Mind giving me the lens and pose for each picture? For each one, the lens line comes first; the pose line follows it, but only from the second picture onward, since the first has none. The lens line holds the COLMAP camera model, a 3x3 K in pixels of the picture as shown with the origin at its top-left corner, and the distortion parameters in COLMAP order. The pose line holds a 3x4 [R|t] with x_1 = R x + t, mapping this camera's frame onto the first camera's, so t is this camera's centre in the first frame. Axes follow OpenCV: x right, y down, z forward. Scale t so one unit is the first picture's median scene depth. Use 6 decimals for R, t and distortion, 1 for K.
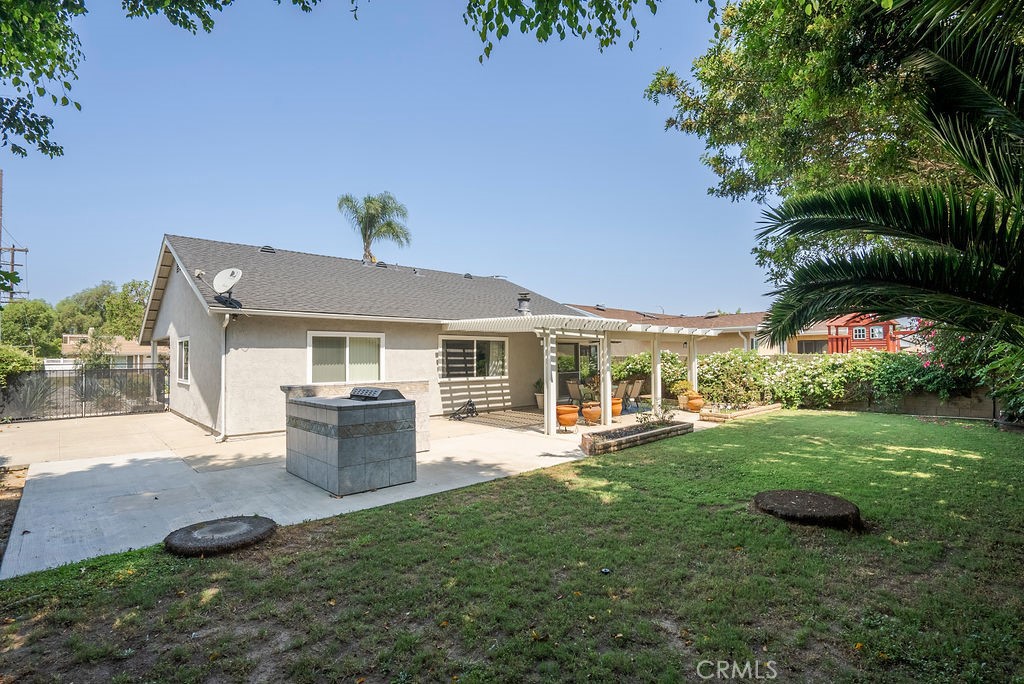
lens RADIAL K [[478.4, 0, 512.0], [0, 478.4, 342.0], [0, 0, 1]] dist [-0.019755, 0.000173]
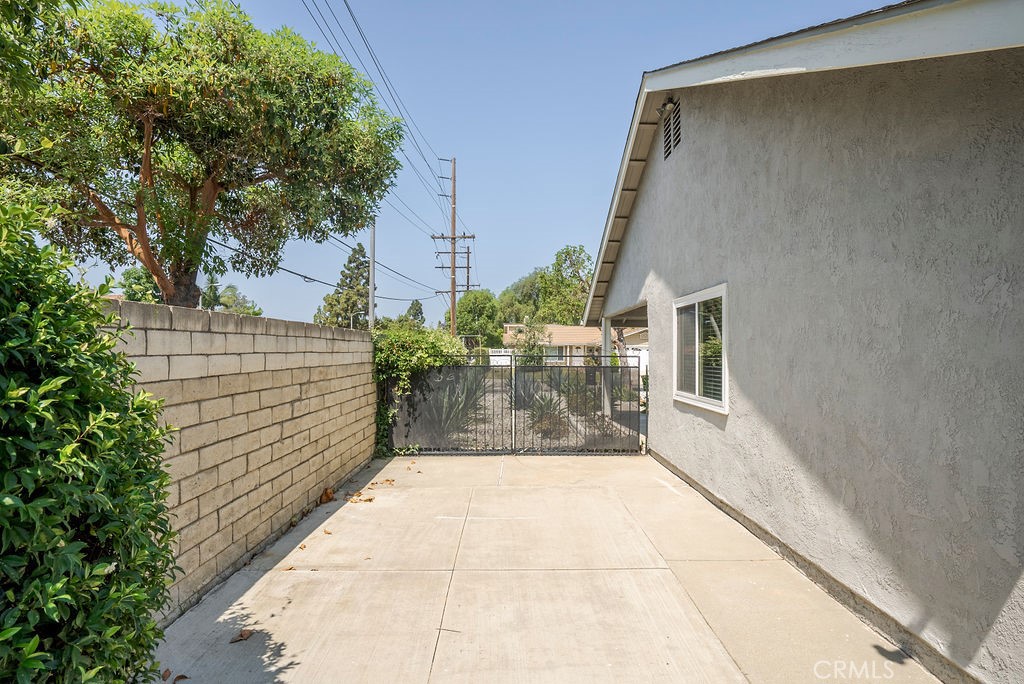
lens RADIAL K [[589.6, 0, 510.7], [0, 589.6, 337.5], [0, 0, 1]] dist [0.002071, -0.000821]
pose [[0.727433, -0.004395, -0.686165, -0.160417], [0.010615, 0.999932, 0.004849, 0.008313], [0.686097, -0.010811, 0.727430, 0.180818]]
